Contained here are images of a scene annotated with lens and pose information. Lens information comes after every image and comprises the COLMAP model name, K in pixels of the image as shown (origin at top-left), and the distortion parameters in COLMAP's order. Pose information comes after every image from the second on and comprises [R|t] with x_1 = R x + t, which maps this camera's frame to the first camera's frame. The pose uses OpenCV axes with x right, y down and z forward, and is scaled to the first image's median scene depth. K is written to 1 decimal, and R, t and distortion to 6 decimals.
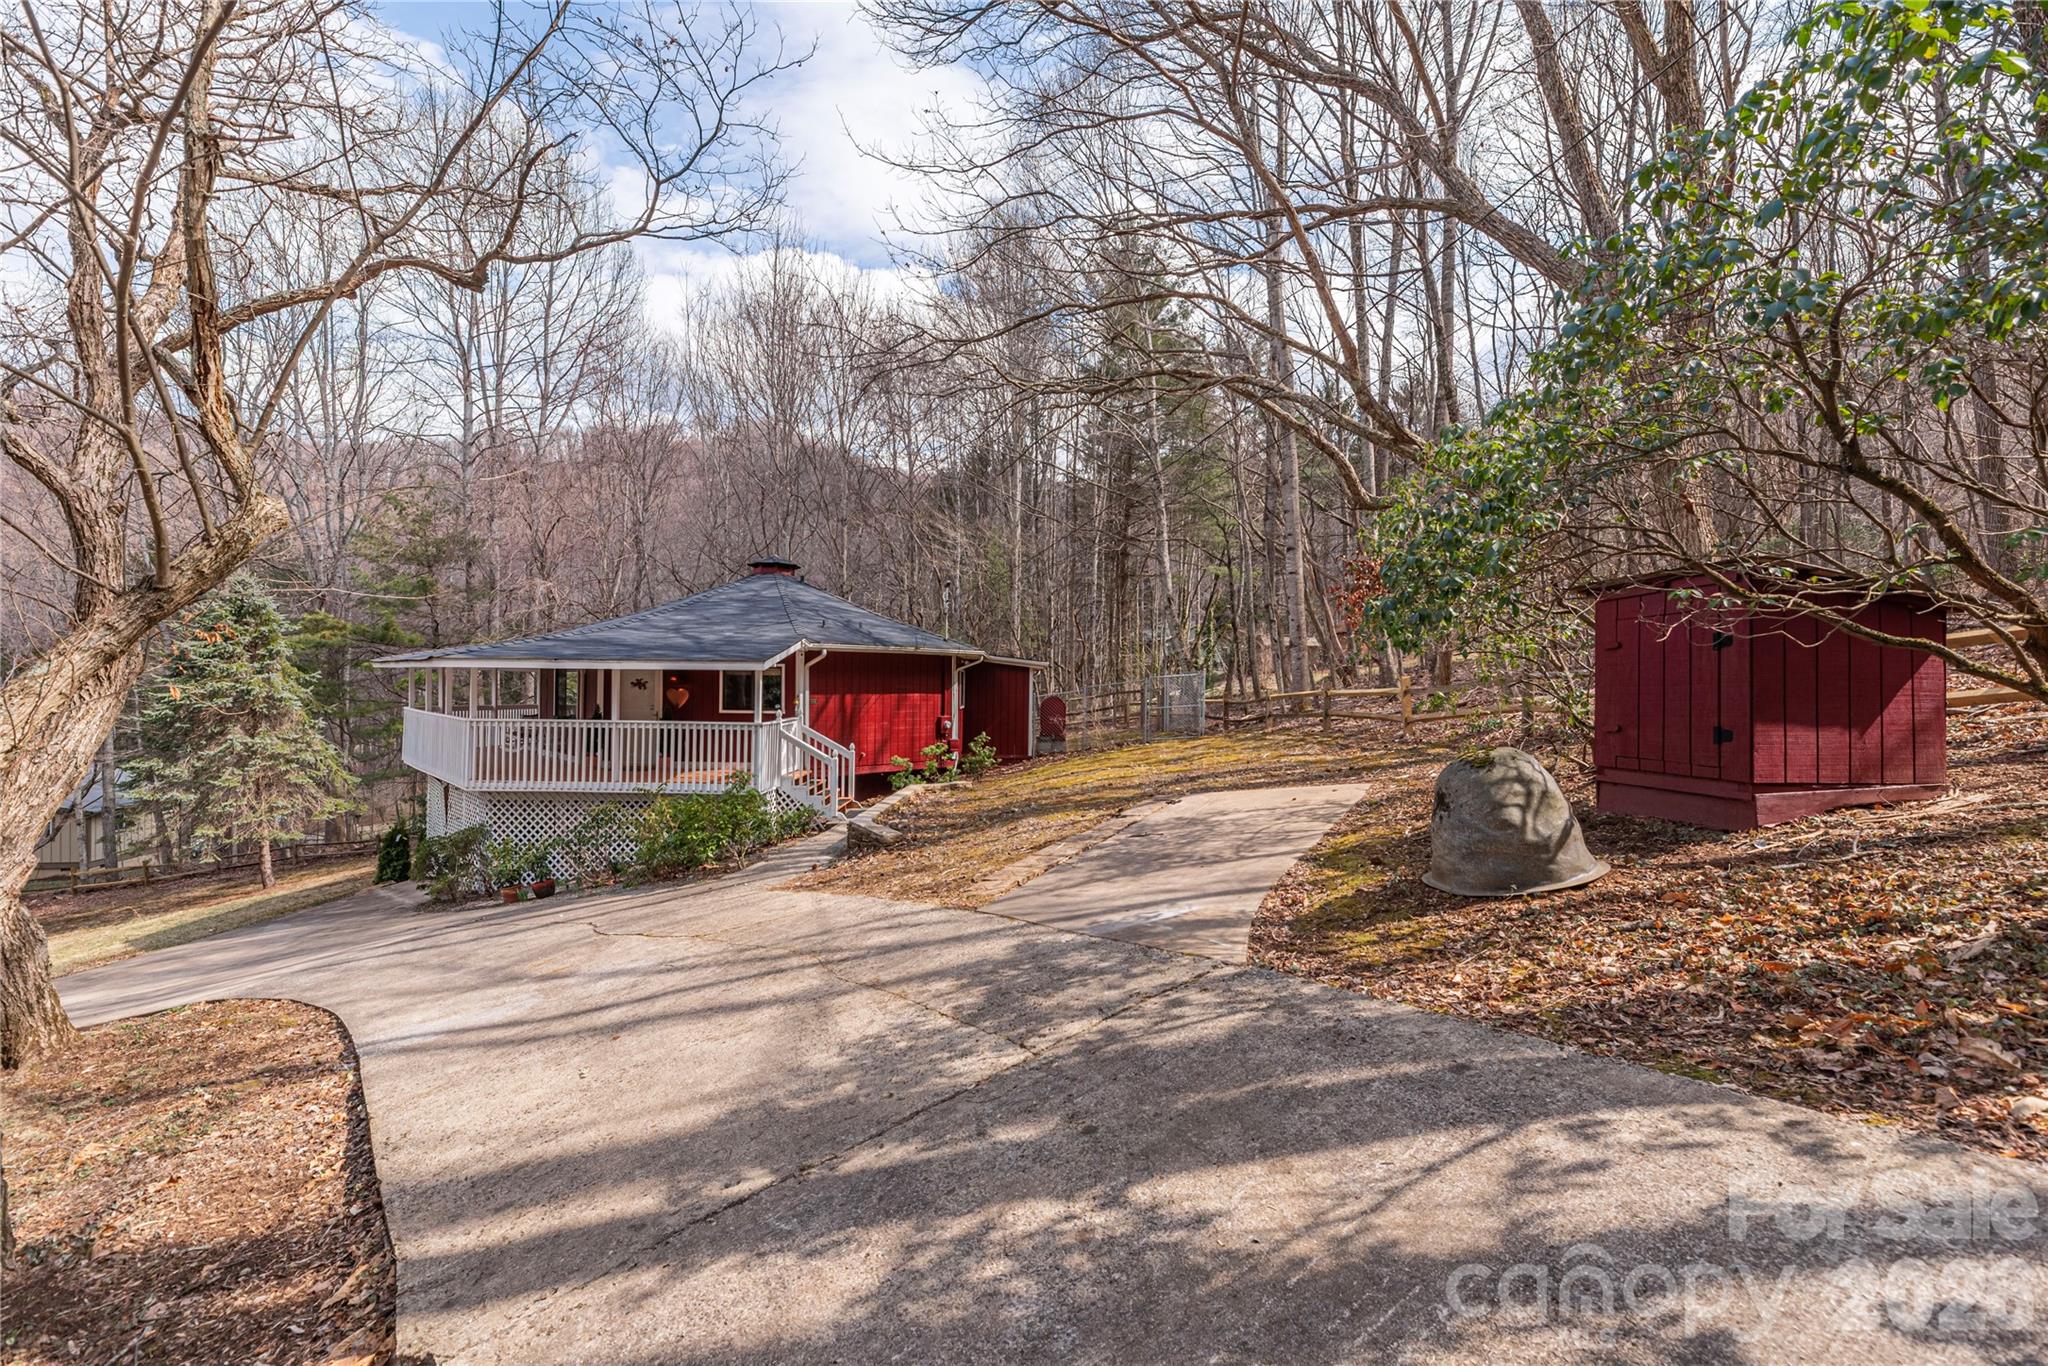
lens RADIAL K [[830.9, 0, 1023.4], [0, 830.9, 693.5], [0, 0, 1]] dist [-0.000099, 0.000007]
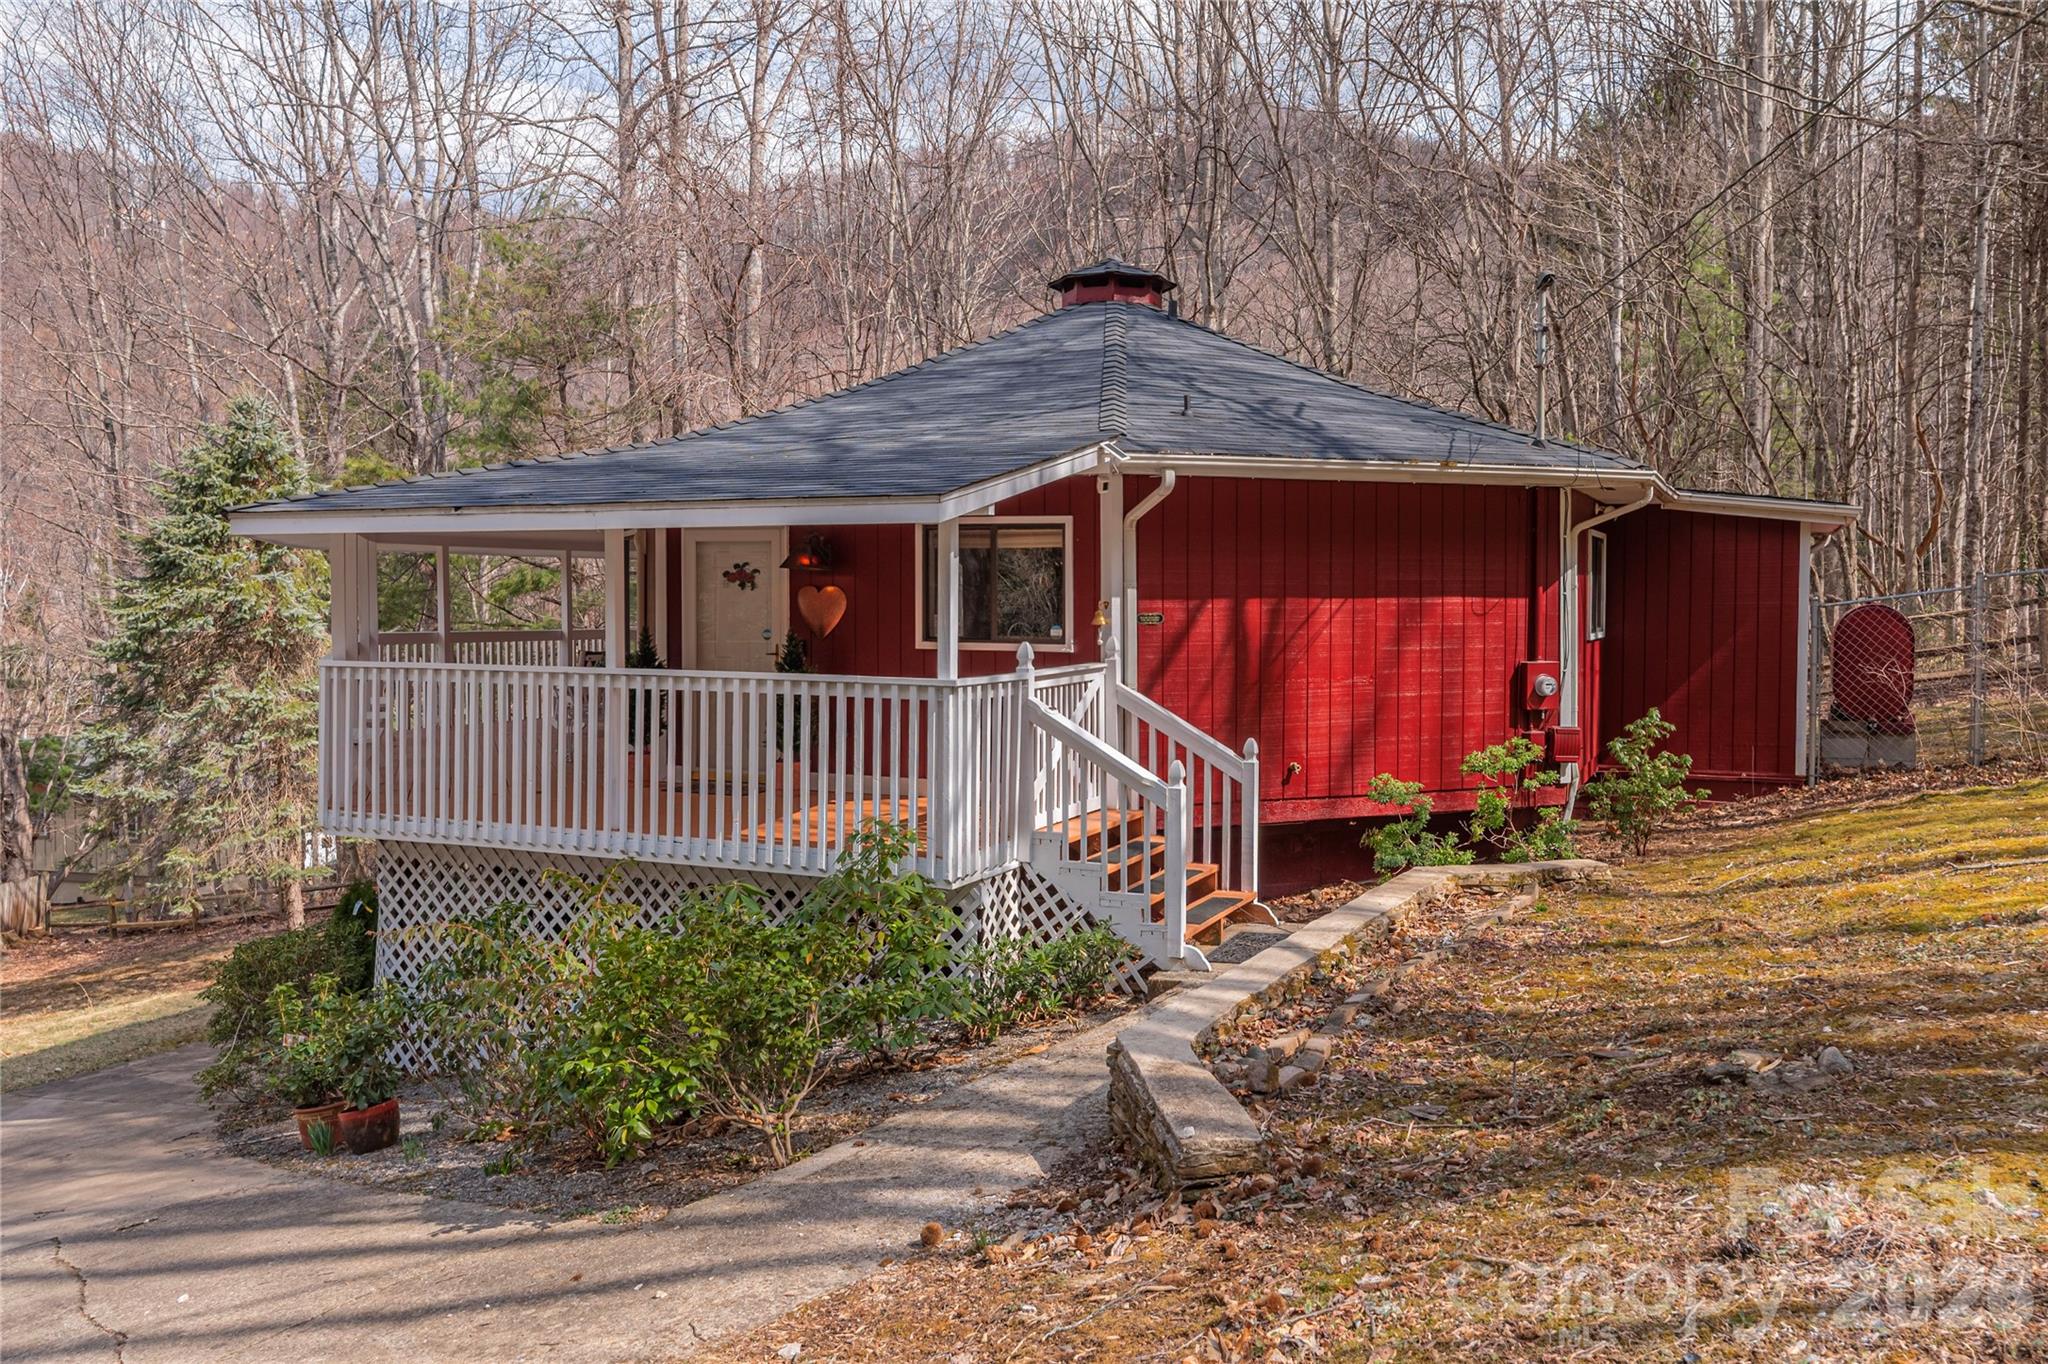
lens RADIAL K [[1758.4, 0, 1049.5], [0, 1758.4, 635.3], [0, 0, 1]] dist [-0.010791, -0.000429]
pose [[0.923909, 0.001606, -0.382609, -0.002048], [0.004463, 0.999878, 0.014974, 0.004849], [0.382586, -0.015543, 0.923789, 0.256835]]
